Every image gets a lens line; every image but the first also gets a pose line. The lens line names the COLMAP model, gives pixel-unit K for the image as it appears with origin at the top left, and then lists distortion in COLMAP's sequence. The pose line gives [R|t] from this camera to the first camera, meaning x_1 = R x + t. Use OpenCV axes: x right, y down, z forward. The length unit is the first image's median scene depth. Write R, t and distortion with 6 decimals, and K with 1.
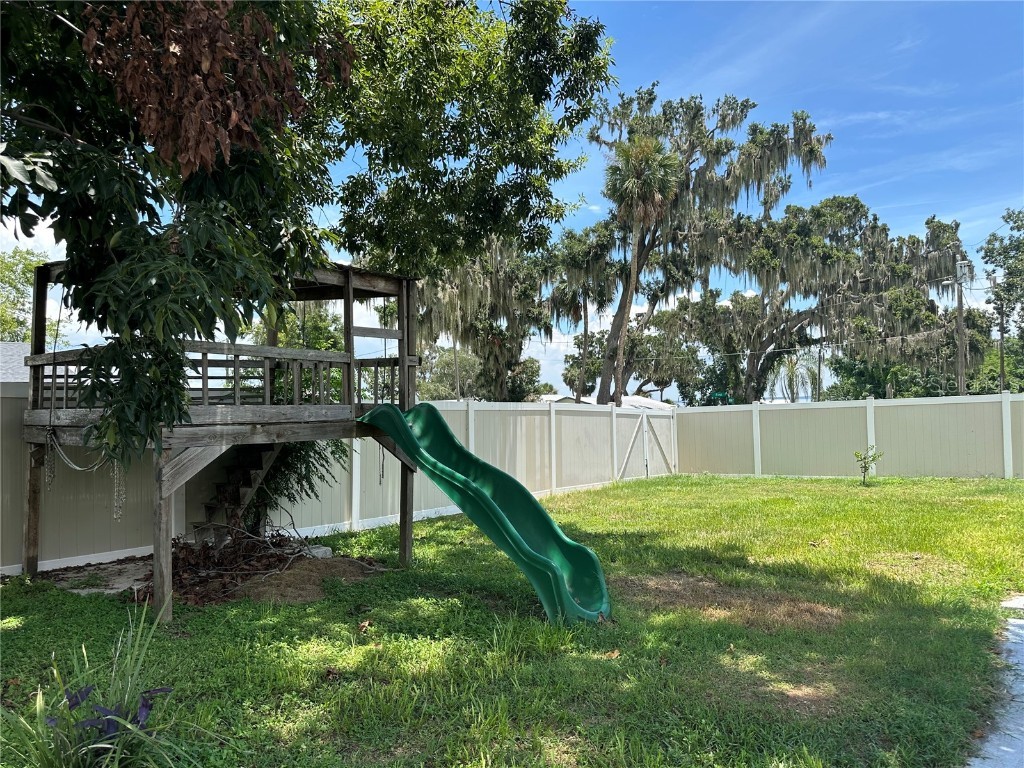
lens RADIAL K [[706.3, 0, 511.7], [0, 706.3, 401.6], [0, 0, 1]] dist [0.072764, -0.090425]
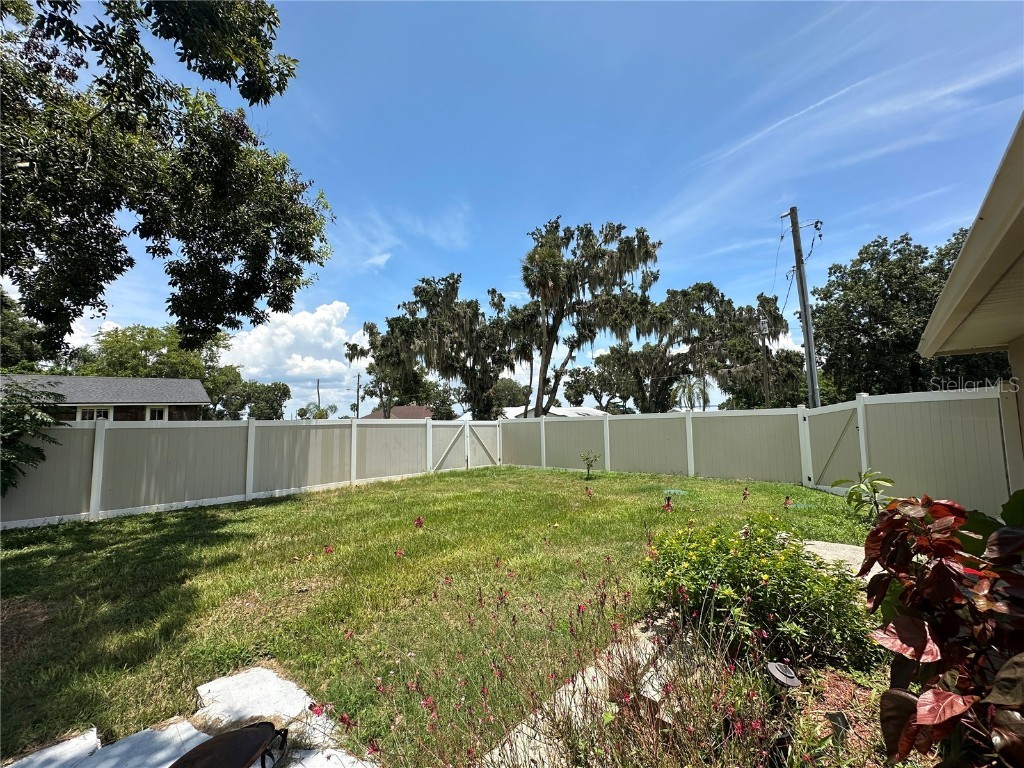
lens RADIAL K [[402.7, 0, 512.0], [0, 402.7, 384.0], [0, 0, 1]] dist [-0.001575, -0.000144]
pose [[0.993926, -0.008821, -0.109692, 0.166154], [0.002115, 0.998129, -0.061110, -0.006260], [0.110026, 0.060507, 0.992085, 0.084343]]
